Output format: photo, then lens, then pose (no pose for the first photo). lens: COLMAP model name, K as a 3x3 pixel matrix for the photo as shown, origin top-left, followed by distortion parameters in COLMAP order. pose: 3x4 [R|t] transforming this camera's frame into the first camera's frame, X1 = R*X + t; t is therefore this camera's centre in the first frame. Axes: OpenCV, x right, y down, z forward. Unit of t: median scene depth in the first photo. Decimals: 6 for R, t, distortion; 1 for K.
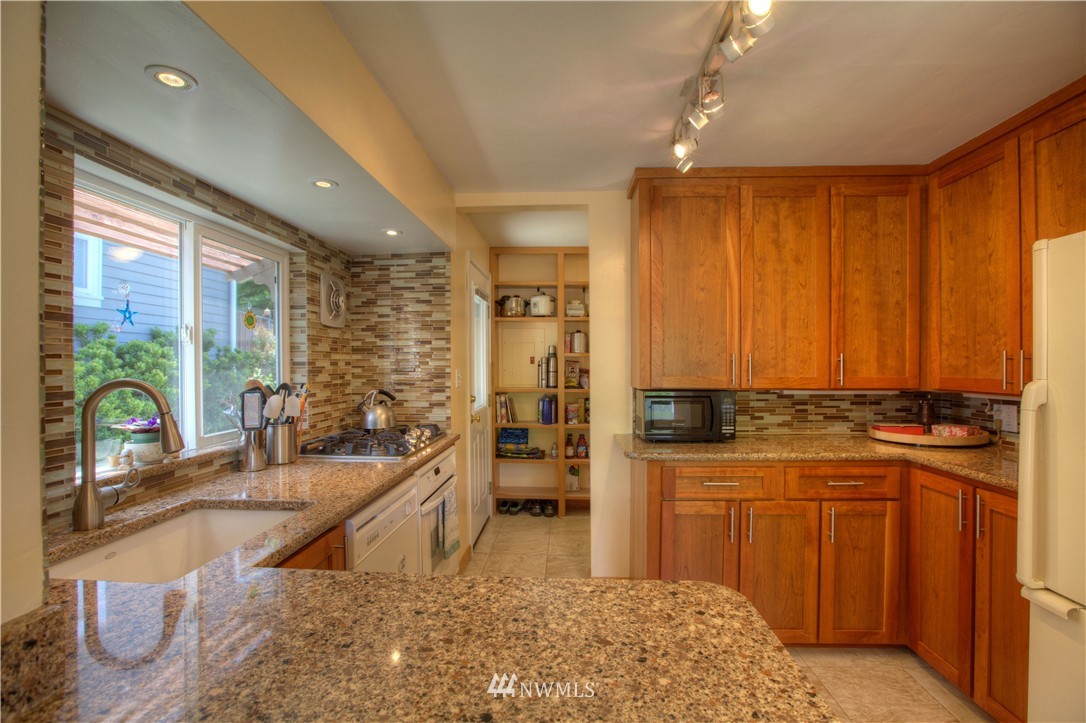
lens RADIAL K [[499.2, 0, 543.0], [0, 499.2, 361.5], [0, 0, 1]] dist [-0.034148, 0.001095]
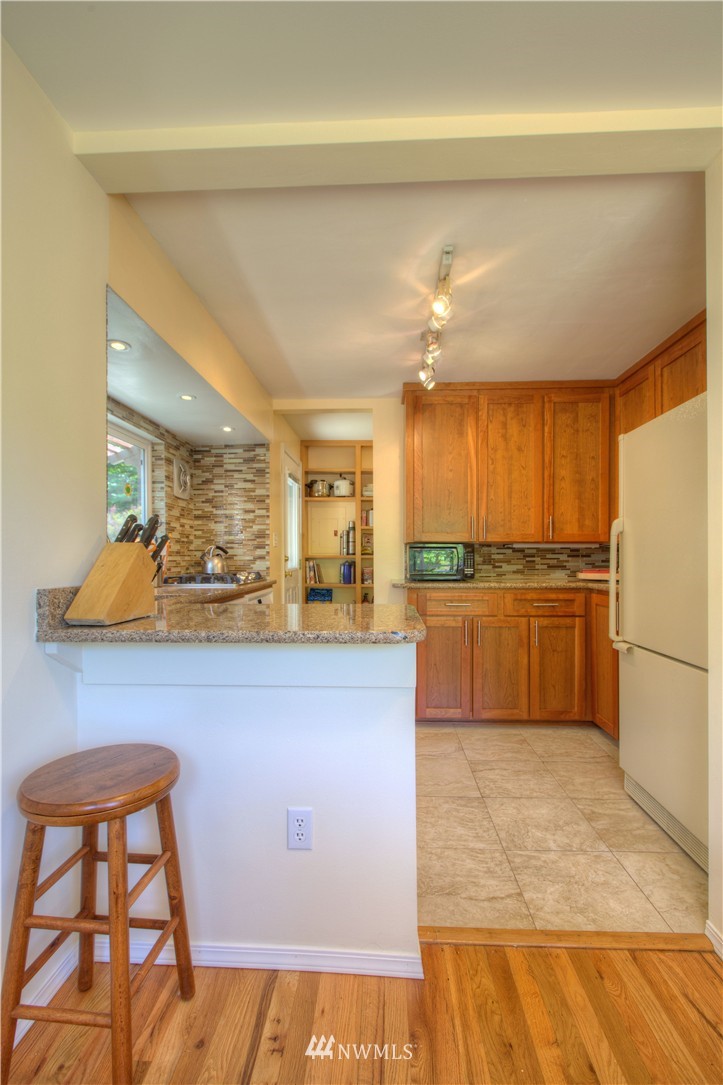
lens RADIAL K [[496.4, 0, 364.2], [0, 496.4, 551.1], [0, 0, 1]] dist [-0.002524, -0.000041]
pose [[0.999935, 0.000652, 0.011419, 0.061662], [-0.000562, 0.999969, -0.007838, 0.091213], [-0.011423, 0.007831, 0.999904, -0.383450]]
